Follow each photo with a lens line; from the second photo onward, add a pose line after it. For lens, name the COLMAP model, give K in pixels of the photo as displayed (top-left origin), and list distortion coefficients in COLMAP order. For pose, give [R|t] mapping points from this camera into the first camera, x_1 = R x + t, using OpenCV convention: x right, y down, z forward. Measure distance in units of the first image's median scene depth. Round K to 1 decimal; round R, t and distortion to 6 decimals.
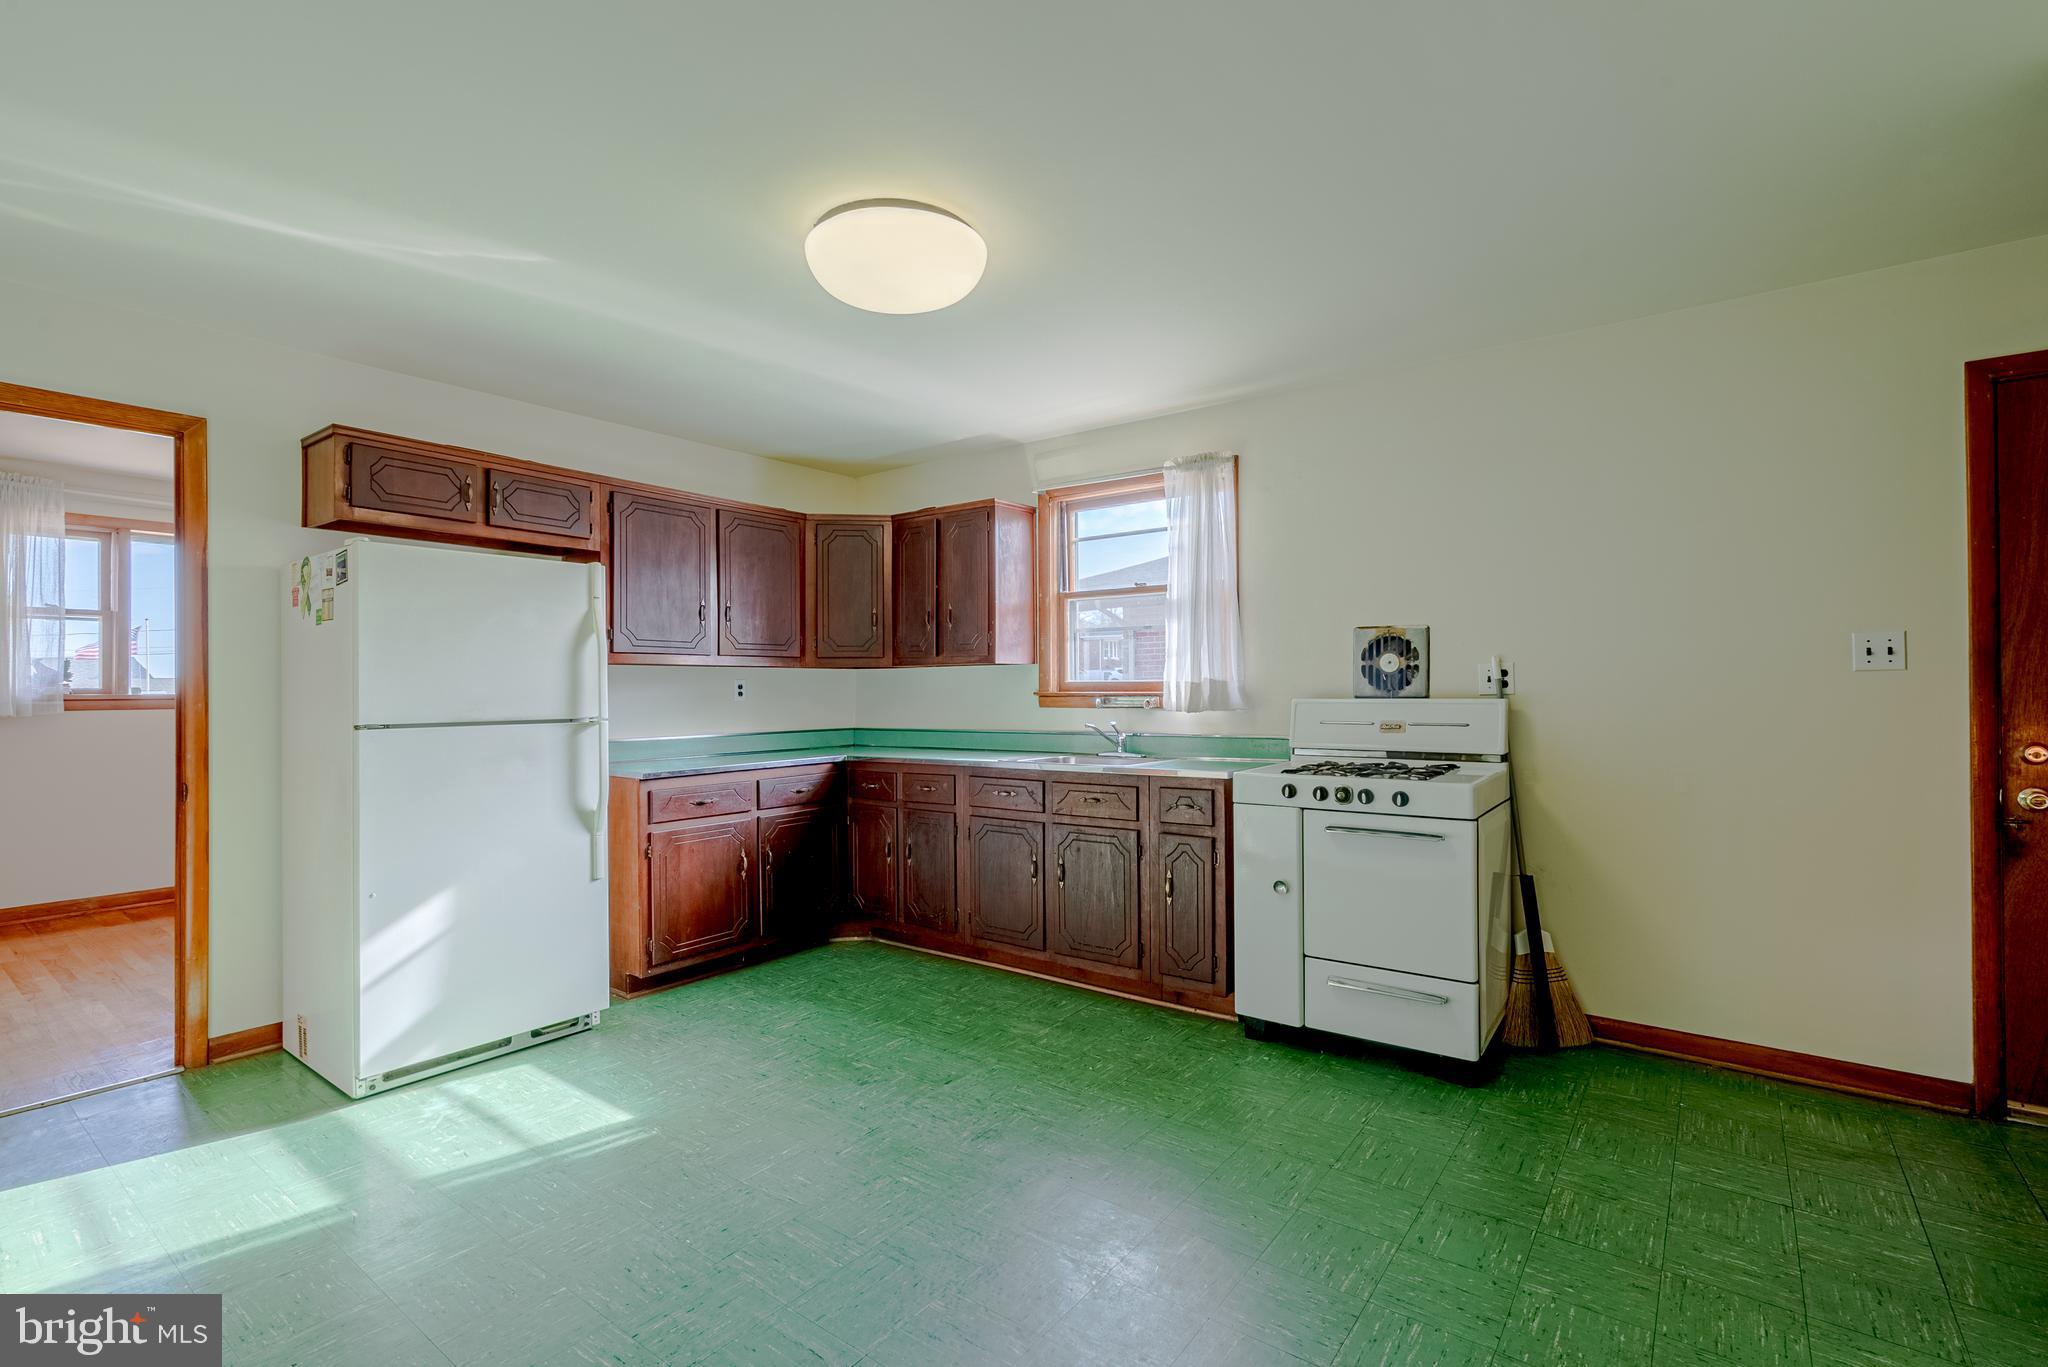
lens RADIAL K [[919.9, 0, 1024.0], [0, 919.9, 683.5], [0, 0, 1]] dist [-0.017568, 0.004873]
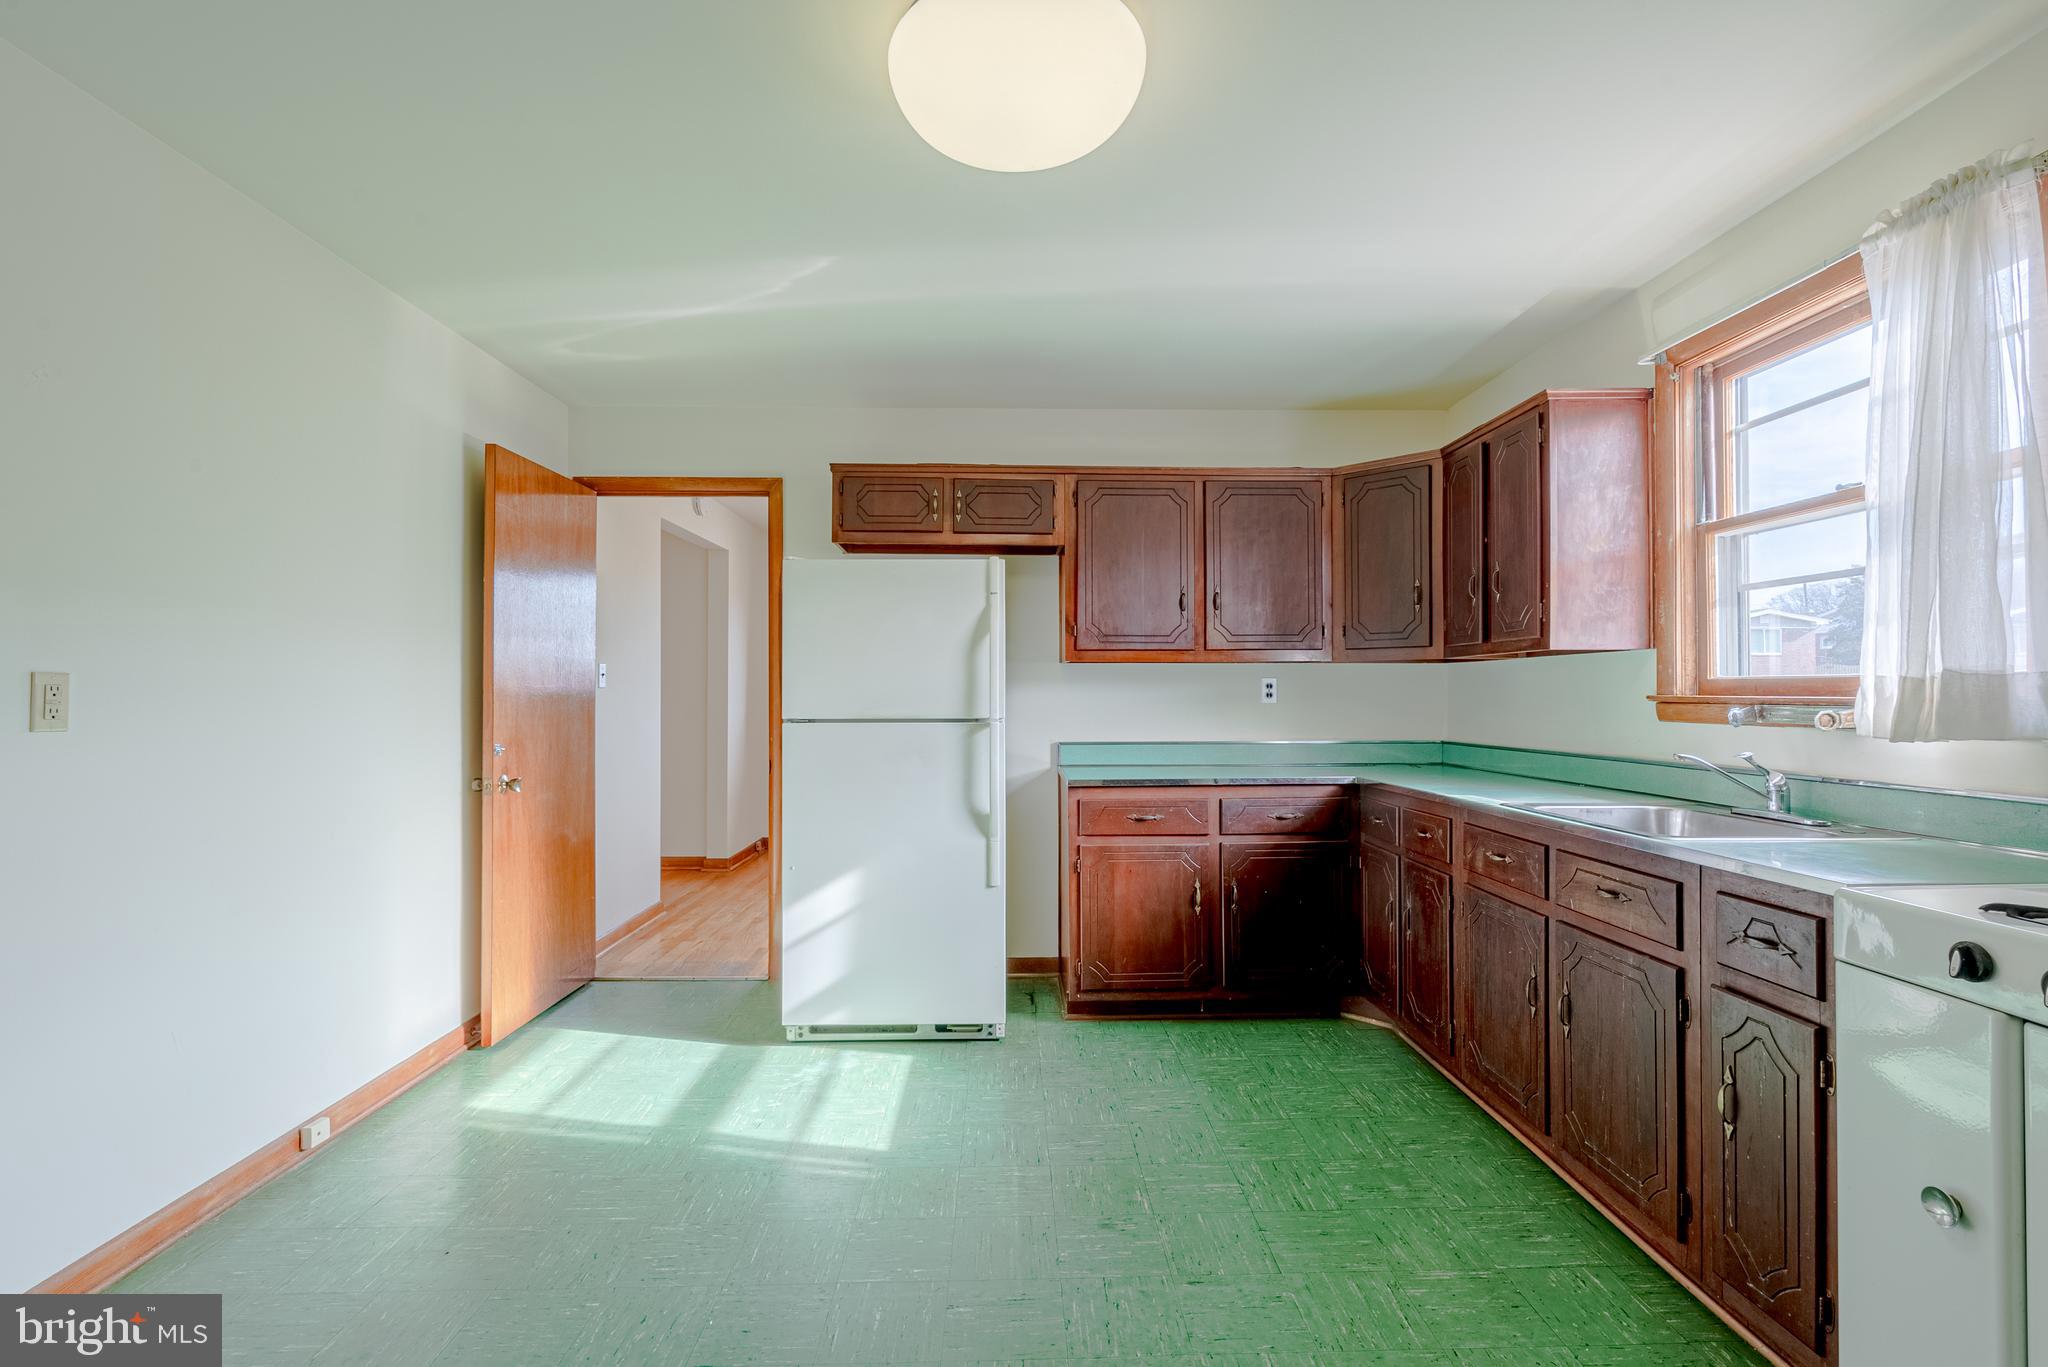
lens RADIAL K [[919.9, 0, 1024.0], [0, 919.9, 683.5], [0, 0, 1]] dist [-0.017568, 0.004873]
pose [[0.623661, -0.002046, -0.781692, 0.267233], [0.001484, 0.999998, -0.001433, 0.002170], [0.781694, -0.000266, 0.623663, 0.368271]]
